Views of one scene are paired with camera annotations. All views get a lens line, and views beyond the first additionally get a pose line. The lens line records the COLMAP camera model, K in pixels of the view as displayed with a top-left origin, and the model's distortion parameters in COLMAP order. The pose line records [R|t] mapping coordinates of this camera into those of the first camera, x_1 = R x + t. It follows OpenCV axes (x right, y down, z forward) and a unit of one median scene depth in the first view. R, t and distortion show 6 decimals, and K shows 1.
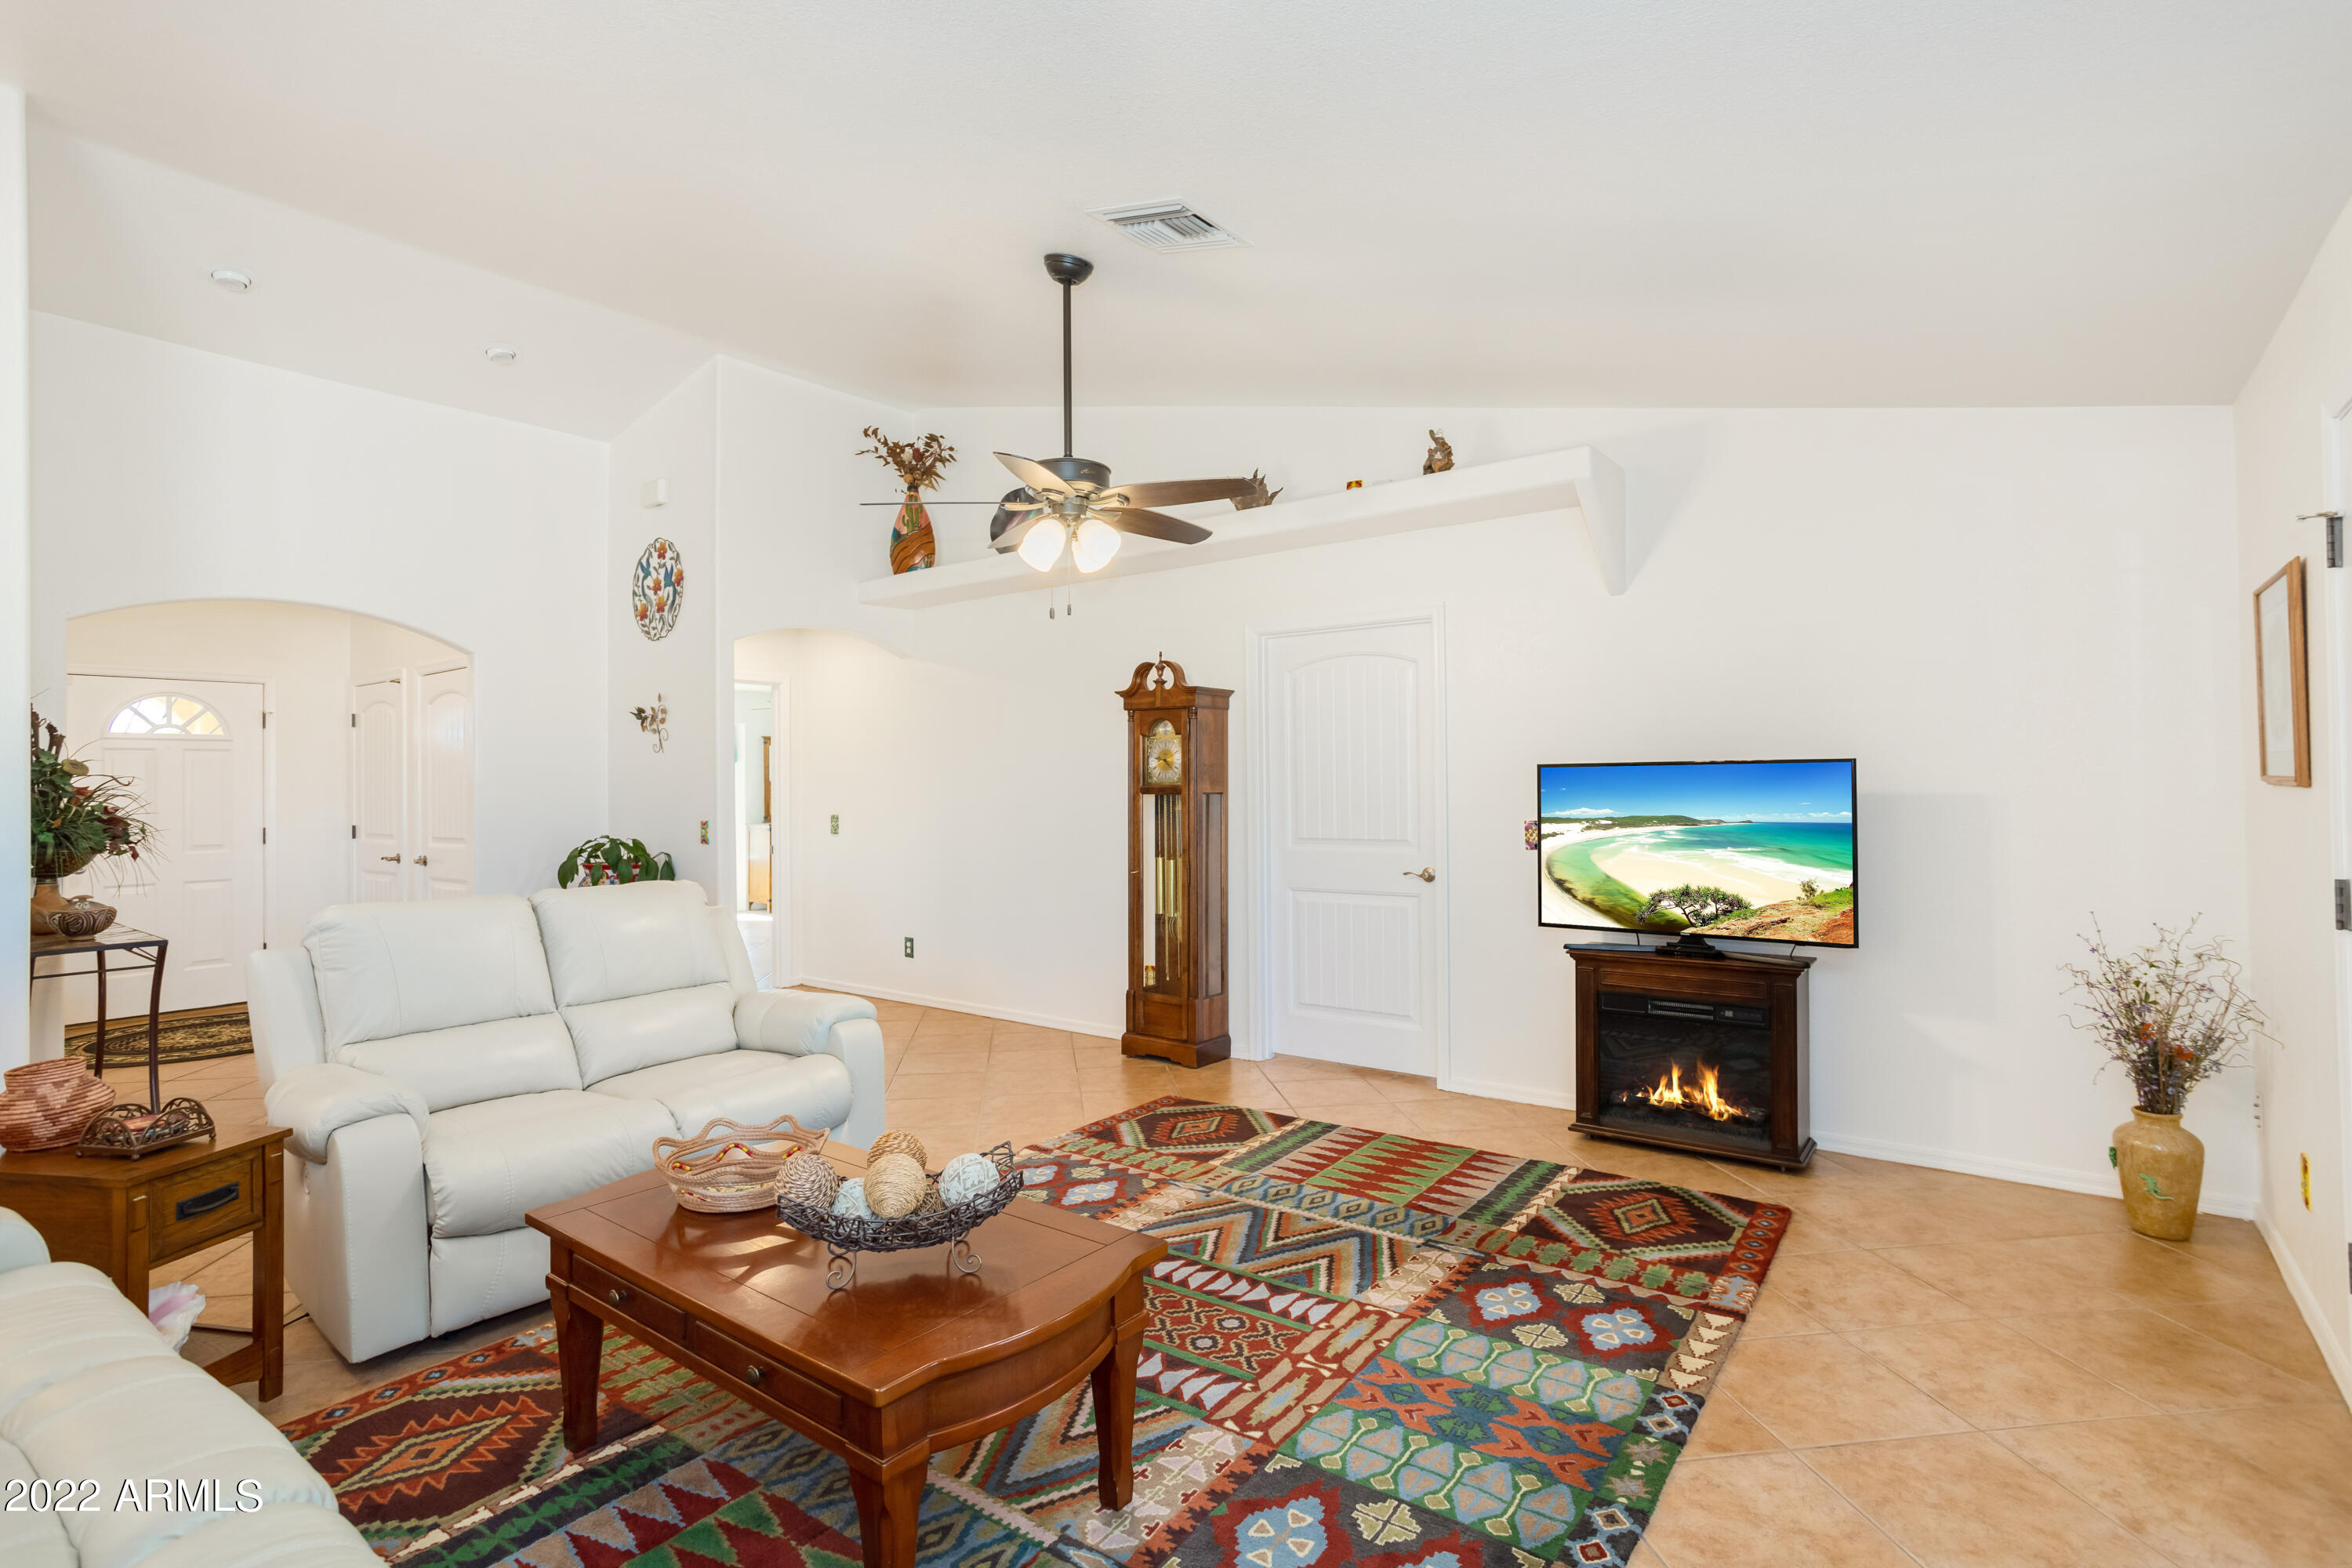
lens RADIAL K [[1155.8, 0, 1173.2], [0, 1155.8, 771.4], [0, 0, 1]] dist [-0.082011, 0.037782]
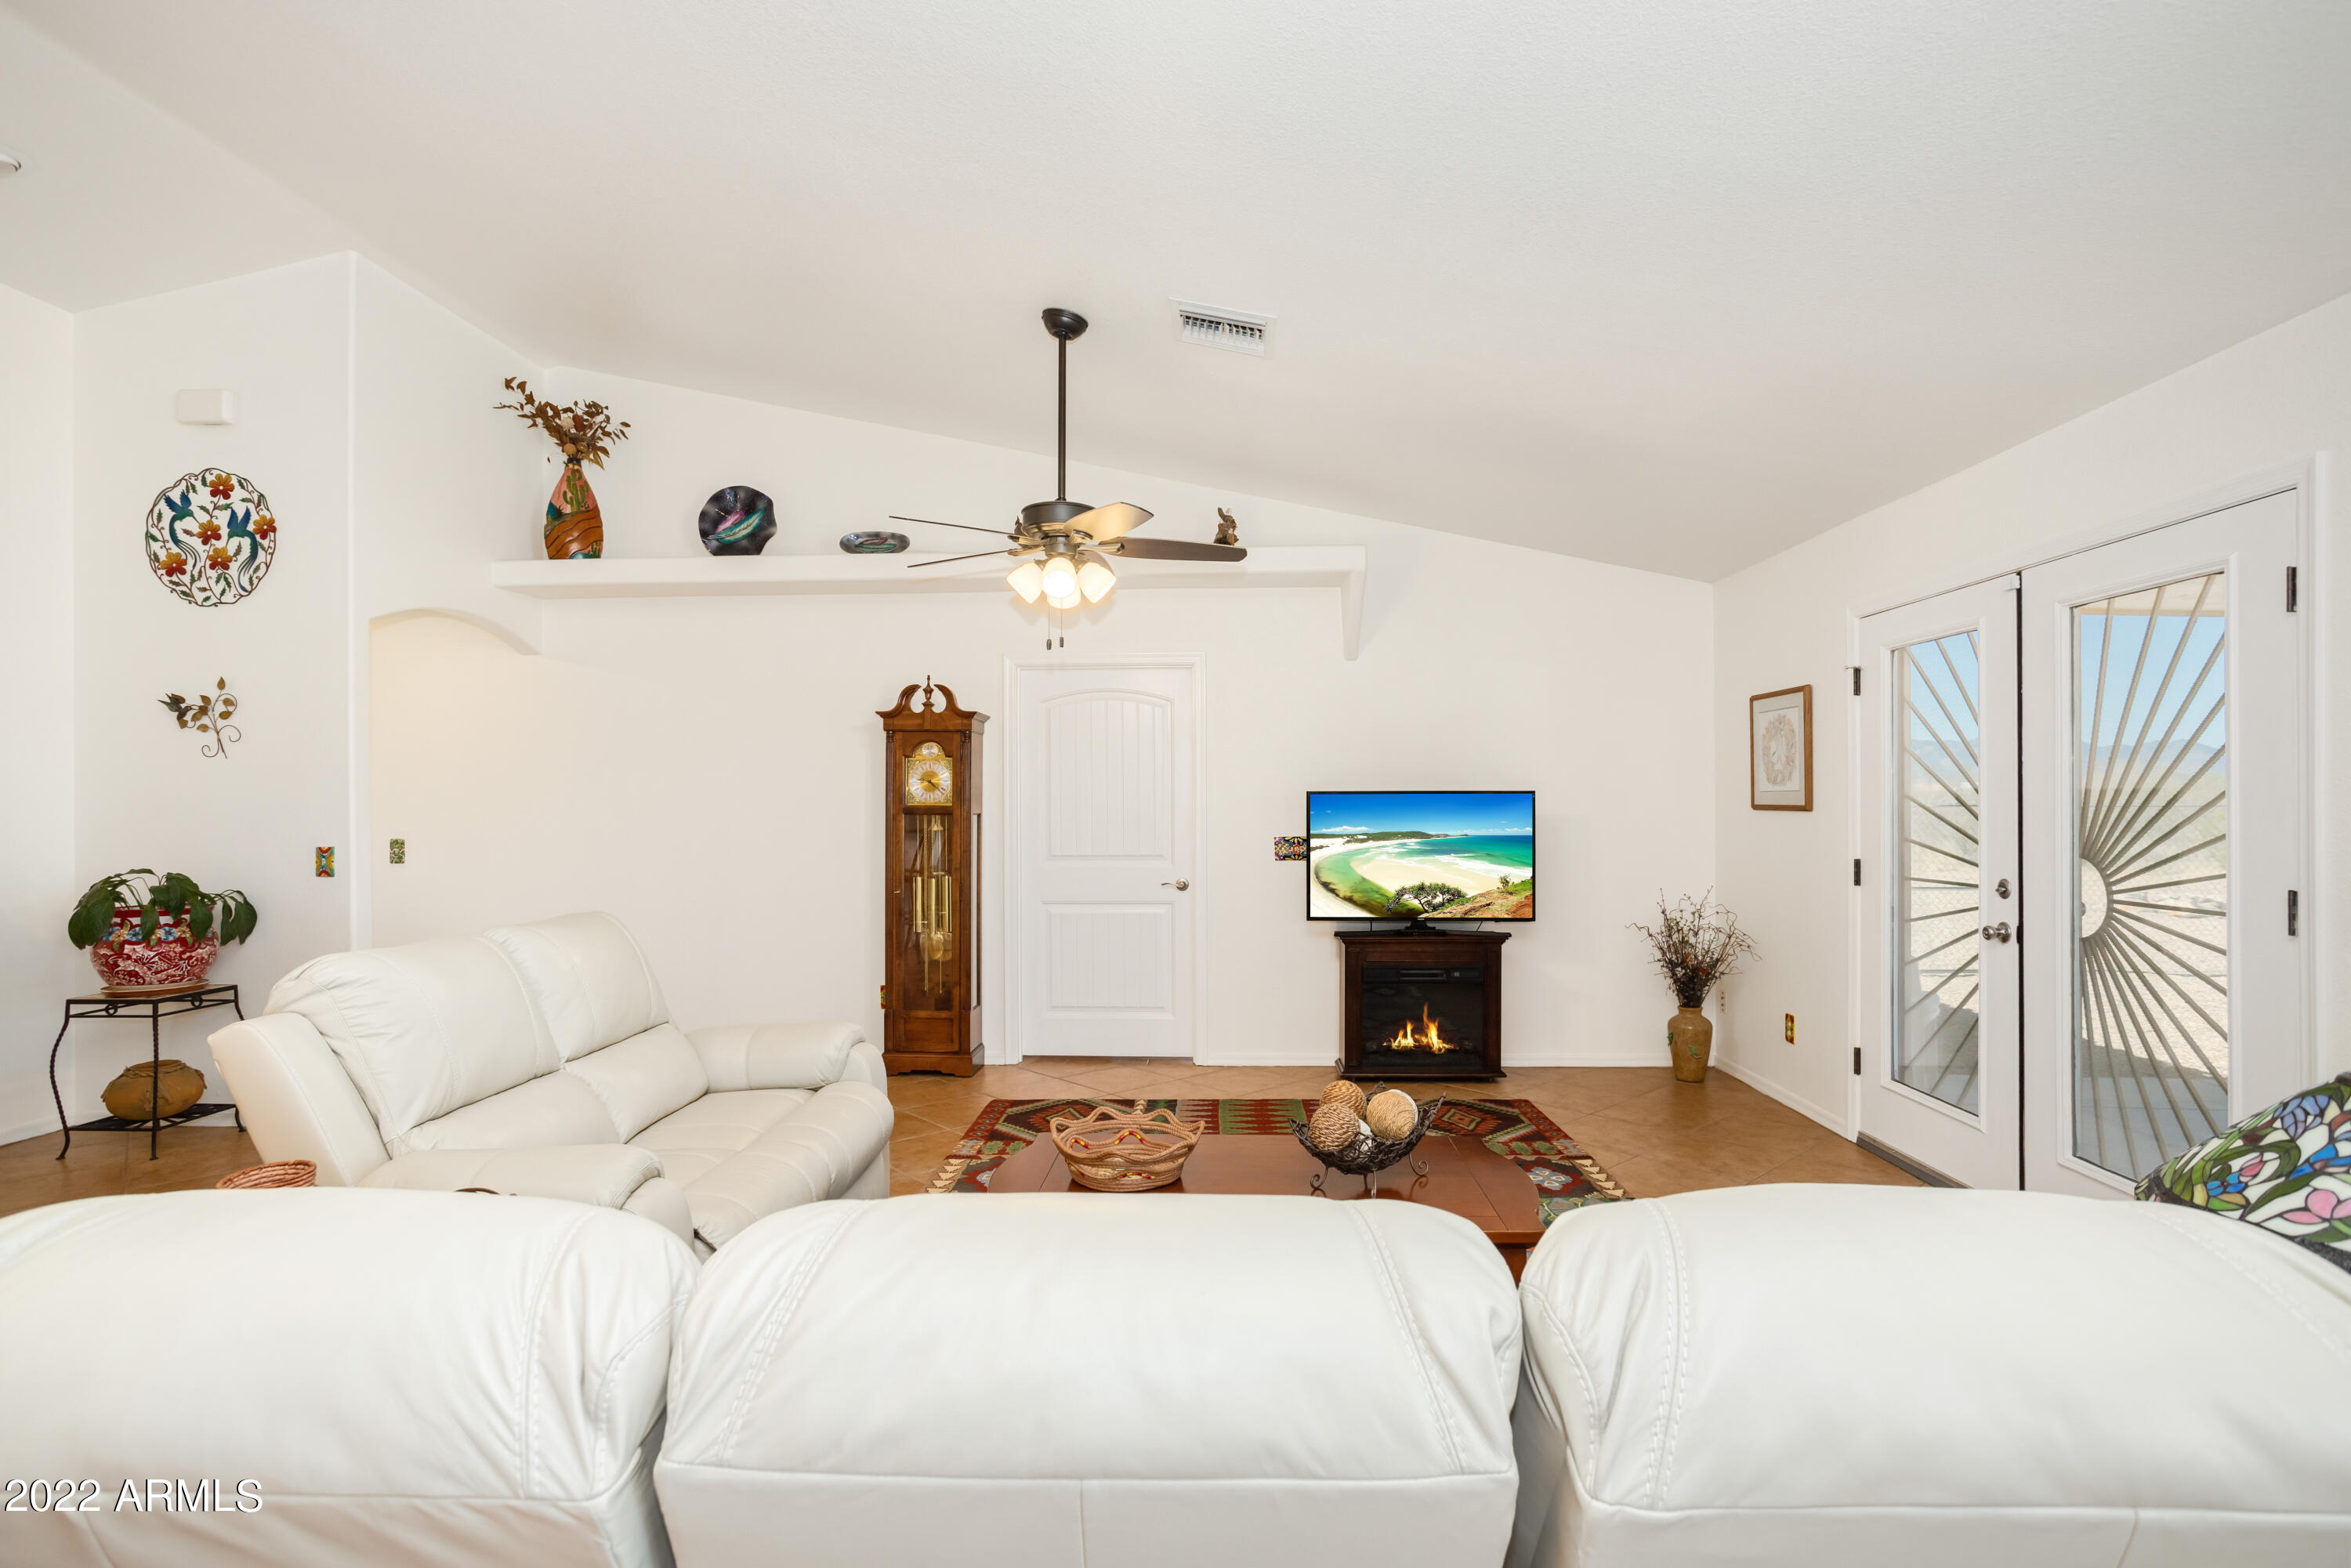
lens RADIAL K [[1178.0, 0, 1177.3], [0, 1178.0, 796.6], [0, 0, 1]] dist [-0.053199, 0.001061]
pose [[0.806546, 0.014140, 0.591002, -0.581669], [-0.012720, 0.999898, -0.006564, 0.009987], [-0.591034, -0.002224, 0.806643, 0.041030]]
